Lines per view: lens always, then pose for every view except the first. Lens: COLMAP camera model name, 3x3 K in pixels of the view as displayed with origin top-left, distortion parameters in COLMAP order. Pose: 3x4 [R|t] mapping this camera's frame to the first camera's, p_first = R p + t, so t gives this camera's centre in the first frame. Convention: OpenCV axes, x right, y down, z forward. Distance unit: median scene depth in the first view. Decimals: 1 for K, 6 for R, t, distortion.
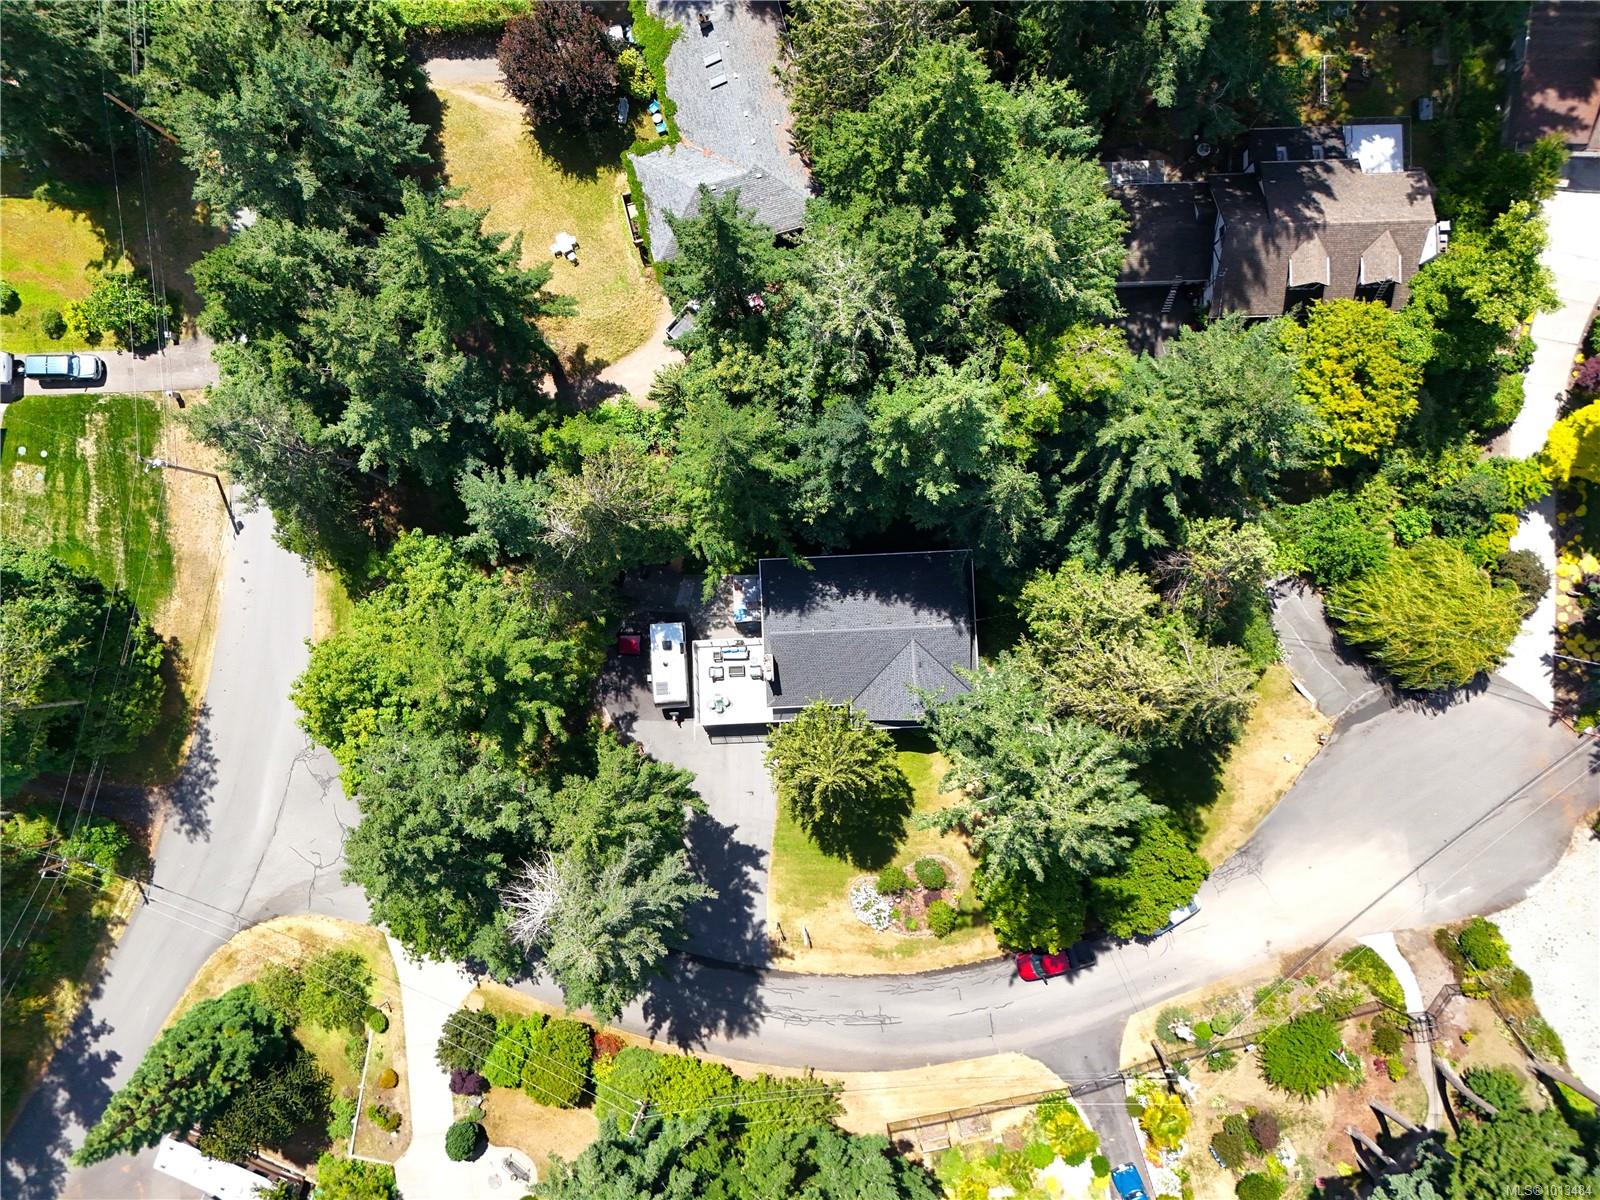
lens RADIAL K [[1166.0, 0, 804.5], [0, 1166.0, 599.5], [0, 0, 1]] dist [0.063914, -0.088625]
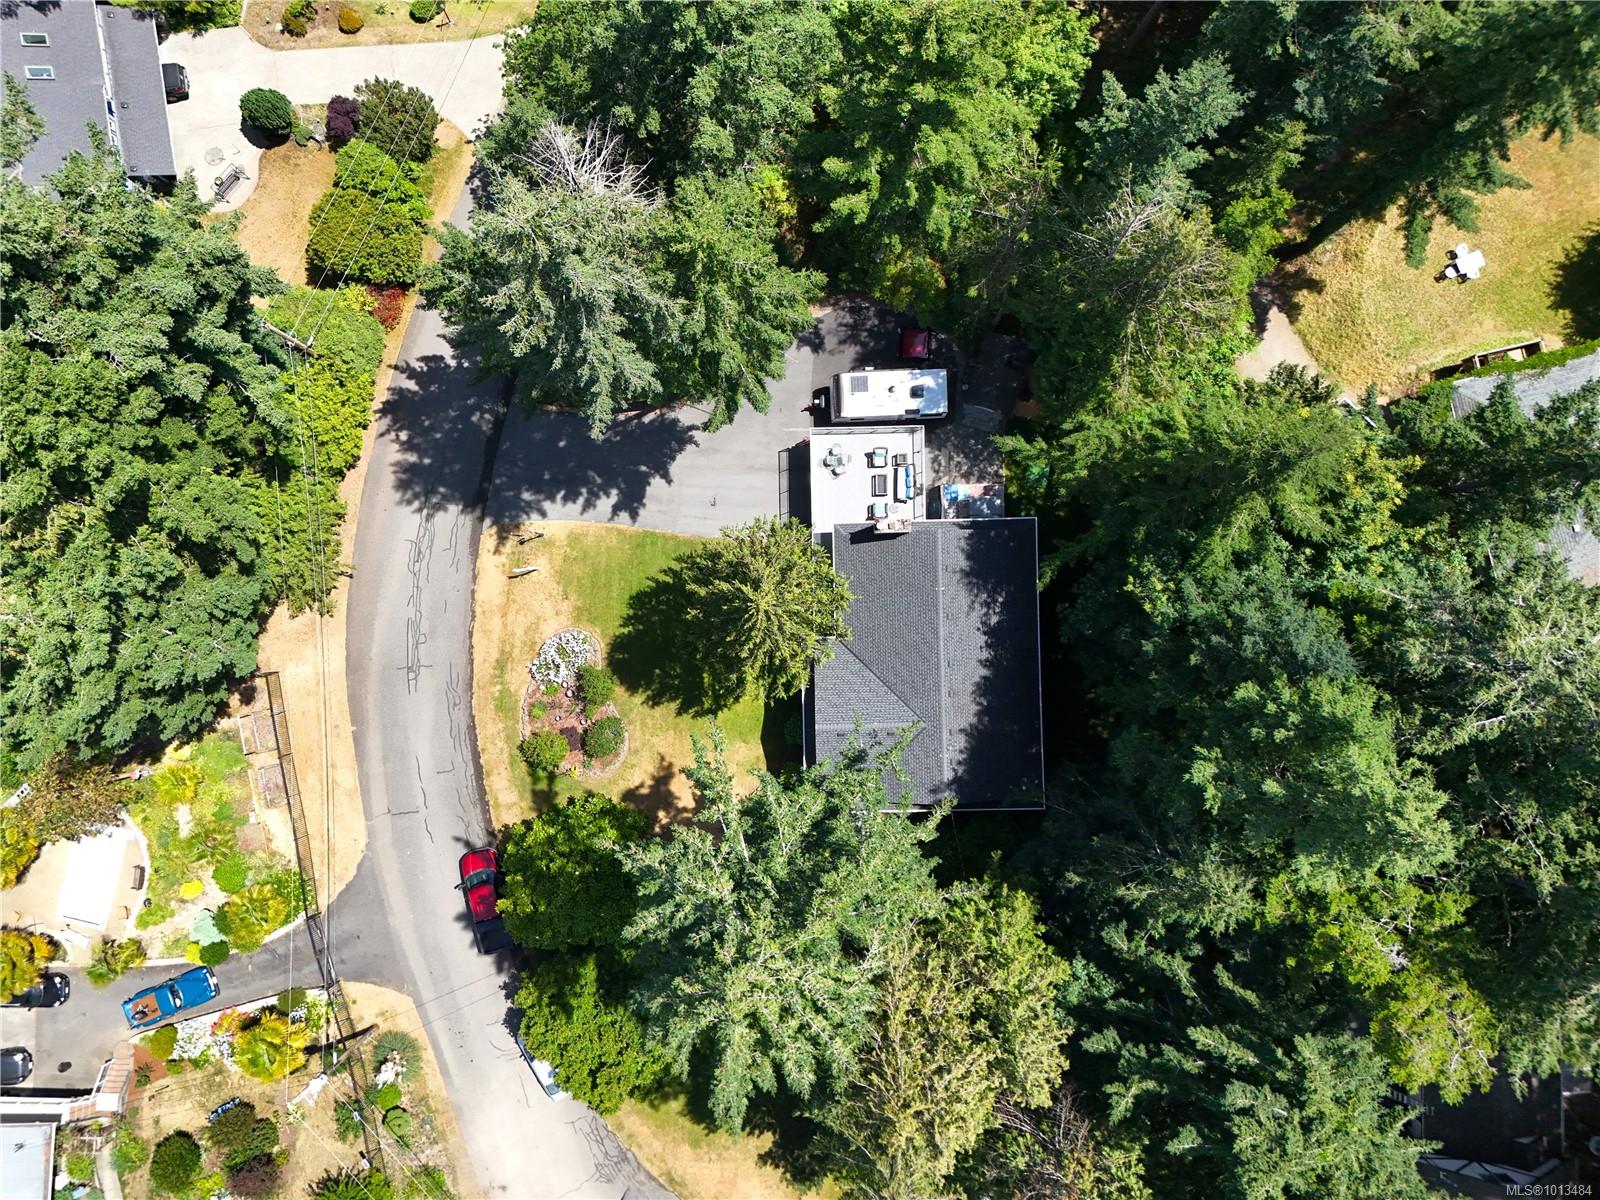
lens RADIAL K [[1166.0, 0, 804.5], [0, 1166.0, 599.5], [0, 0, 1]] dist [0.063914, -0.088625]
pose [[-0.023444, 0.999695, 0.007789, 0.010246], [-0.999380, -0.023639, 0.026087, 0.089972], [0.026264, -0.007172, 0.999629, 0.258656]]
